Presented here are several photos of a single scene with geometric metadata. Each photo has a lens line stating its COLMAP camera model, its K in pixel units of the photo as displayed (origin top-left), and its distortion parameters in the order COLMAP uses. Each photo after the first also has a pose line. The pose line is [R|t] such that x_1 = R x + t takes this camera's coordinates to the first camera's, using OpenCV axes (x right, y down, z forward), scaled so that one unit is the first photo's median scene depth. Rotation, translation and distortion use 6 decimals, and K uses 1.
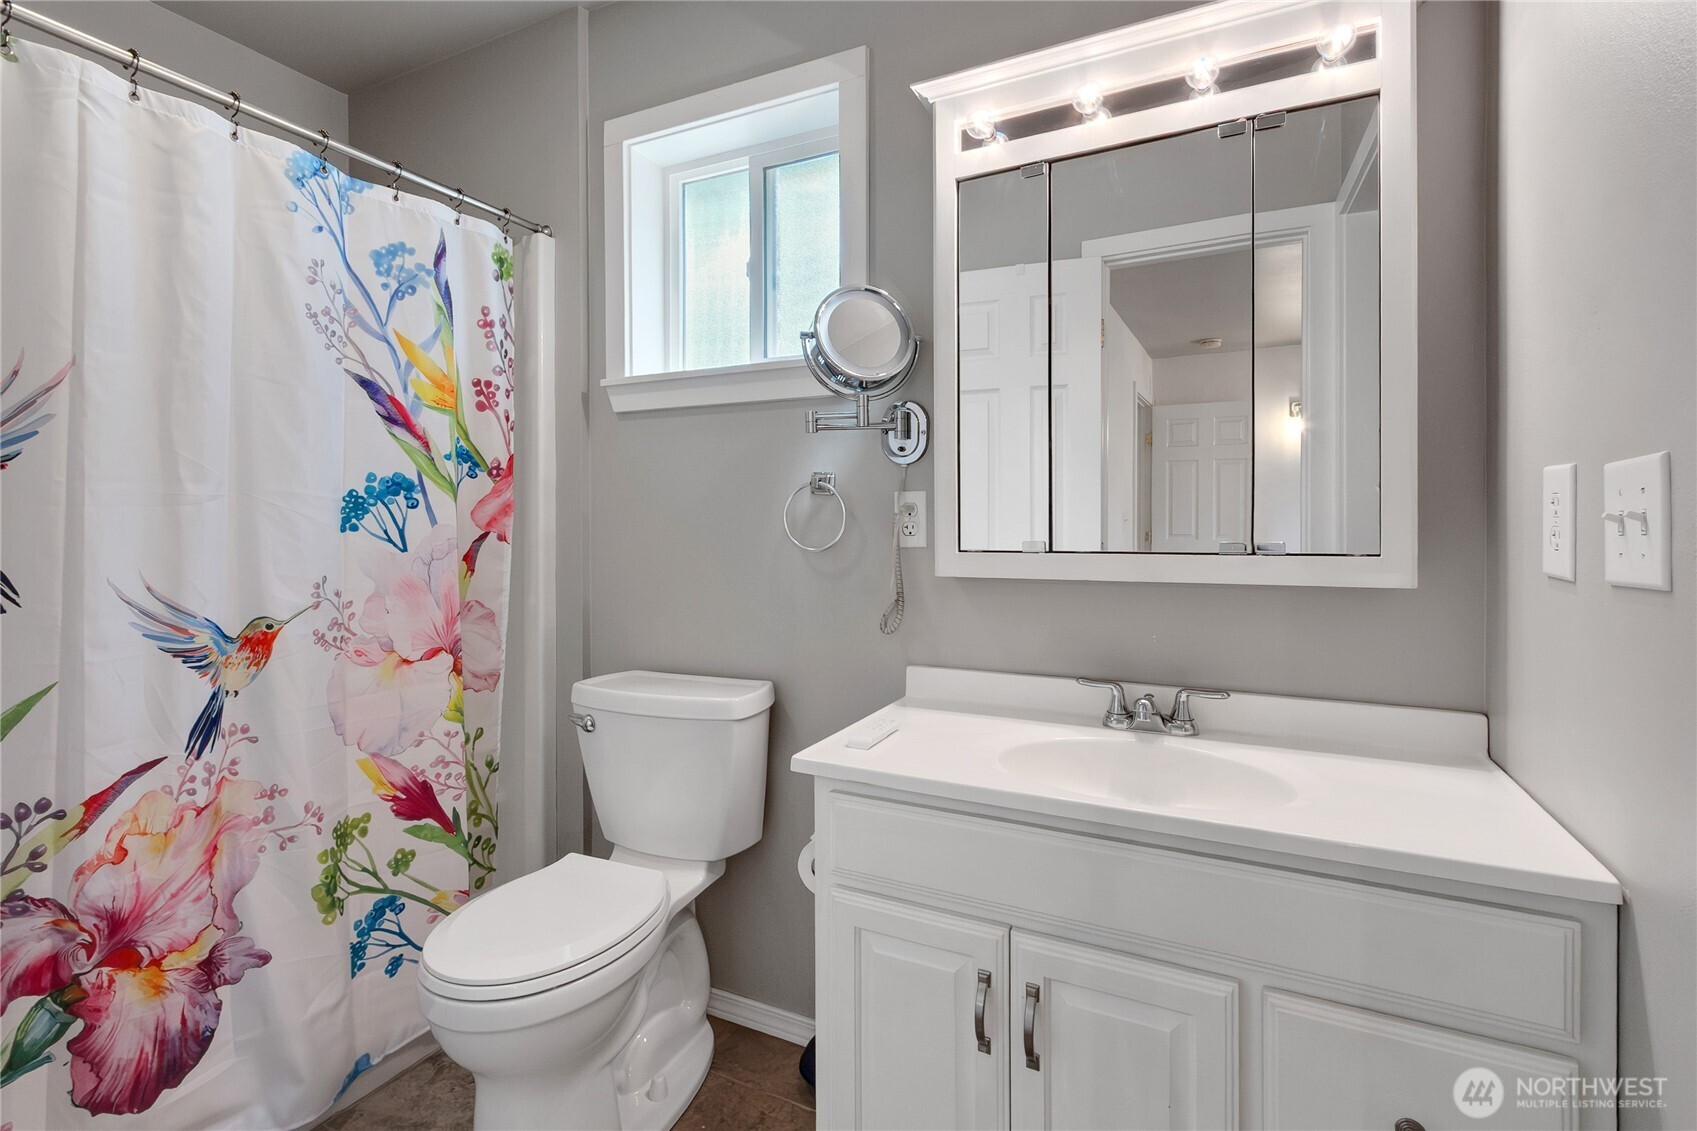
lens RADIAL K [[783.3, 0, 848.3], [0, 783.3, 525.1], [0, 0, 1]] dist [0.000295, 0.000088]
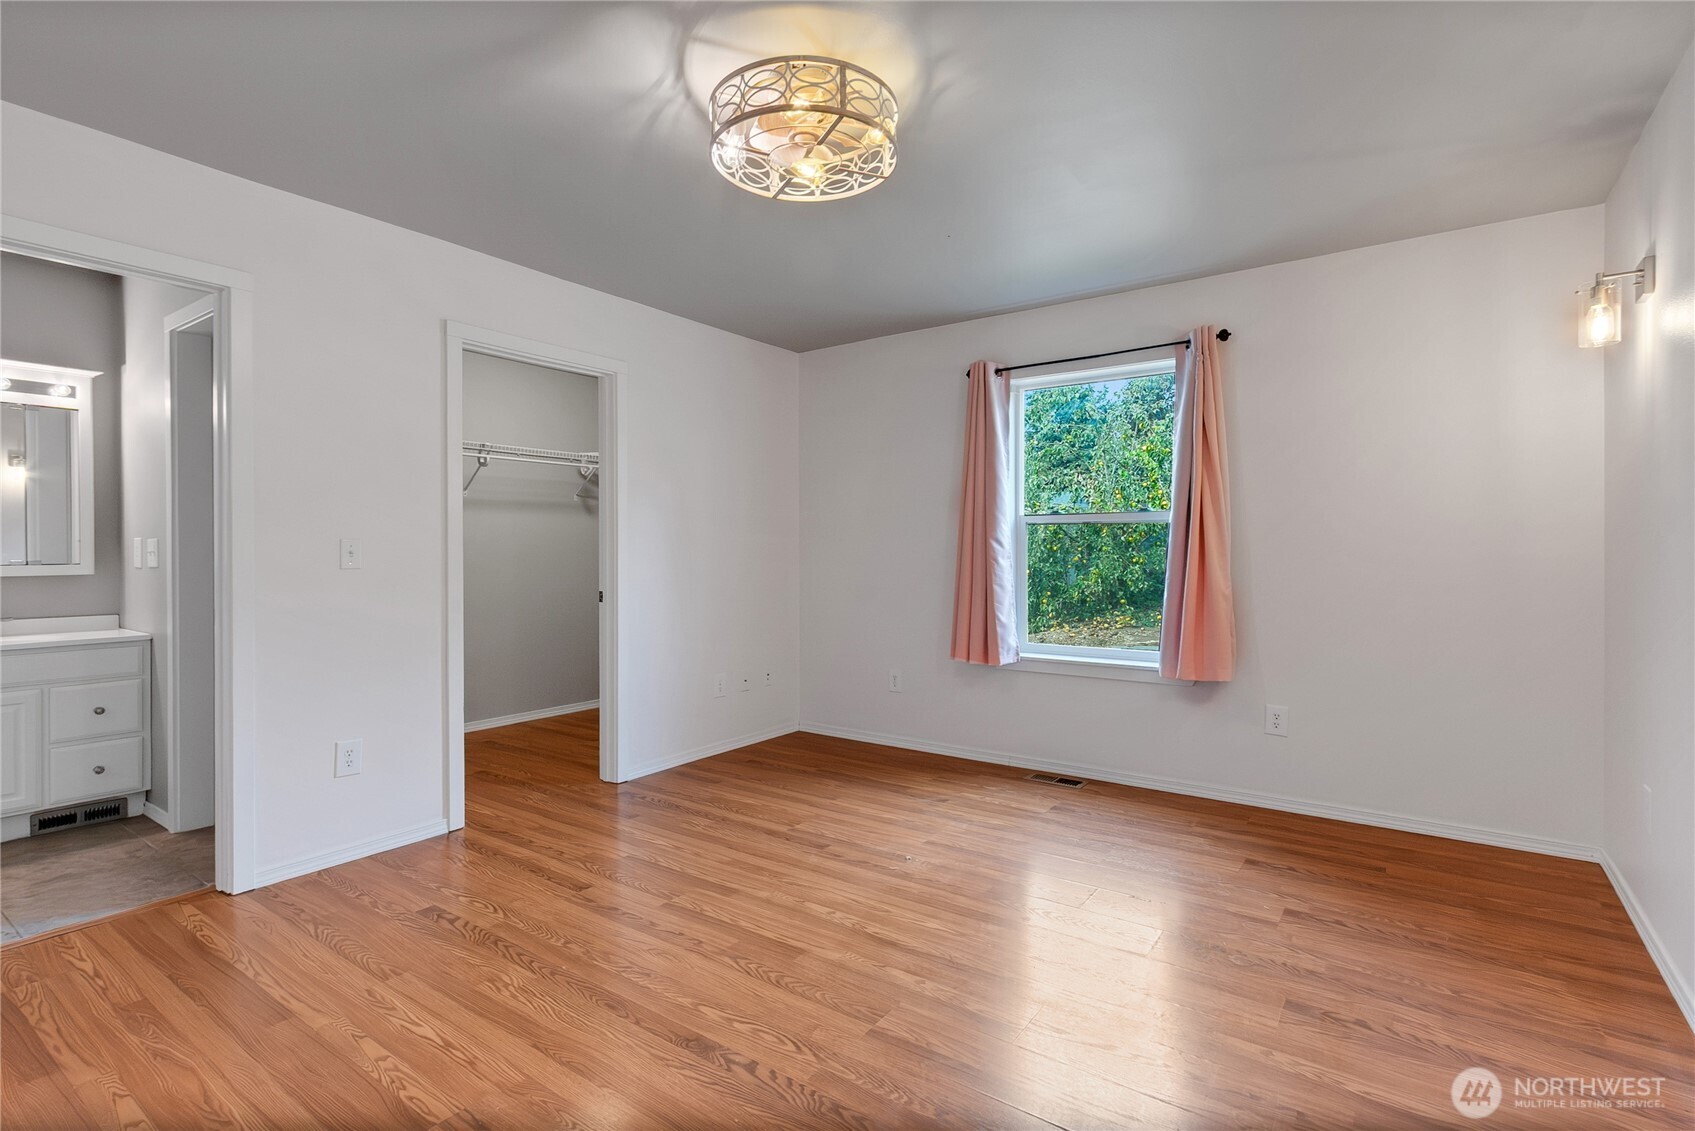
lens RADIAL K [[811.3, 0, 859.4], [0, 811.3, 556.5], [0, 0, 1]] dist [0.000378, -0.000117]
pose [[0.147157, -0.012440, 0.989035, -2.484757], [0.006046, 0.999914, 0.011678, -0.010552], [-0.989095, 0.004262, 0.147220, -3.060555]]
